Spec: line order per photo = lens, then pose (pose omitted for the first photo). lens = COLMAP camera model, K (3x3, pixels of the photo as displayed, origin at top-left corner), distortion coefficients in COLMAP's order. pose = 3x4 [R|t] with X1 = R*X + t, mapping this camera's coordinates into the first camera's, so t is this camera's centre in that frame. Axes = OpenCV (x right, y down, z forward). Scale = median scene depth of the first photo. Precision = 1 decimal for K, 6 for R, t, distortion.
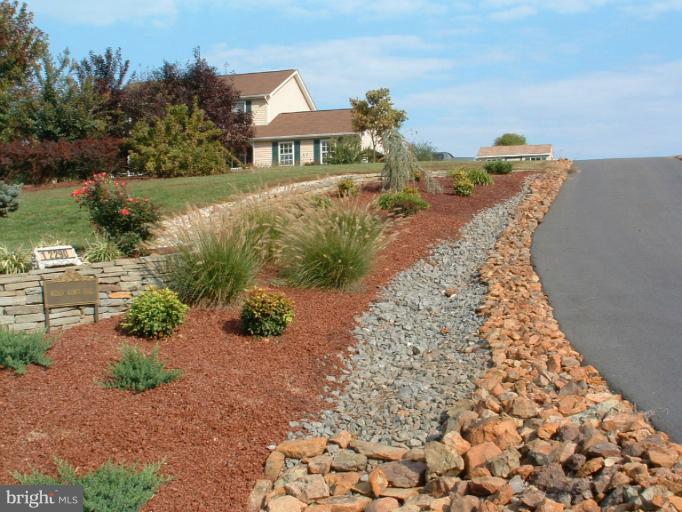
lens RADIAL K [[981.8, 0, 341.0], [0, 981.8, 256.0], [0, 0, 1]] dist [-0.104964, 0.134558]
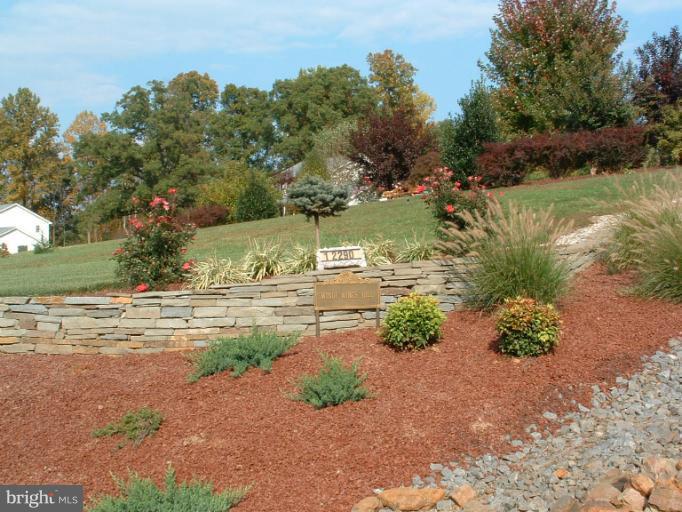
lens RADIAL K [[981.8, 0, 341.0], [0, 981.8, 256.0], [0, 0, 1]] dist [-0.104964, 0.134558]
pose [[0.772005, 0.014308, -0.635456, 0.327653], [-0.007650, 0.999883, 0.013219, -0.013730], [0.635571, -0.005344, 0.772024, 0.247088]]
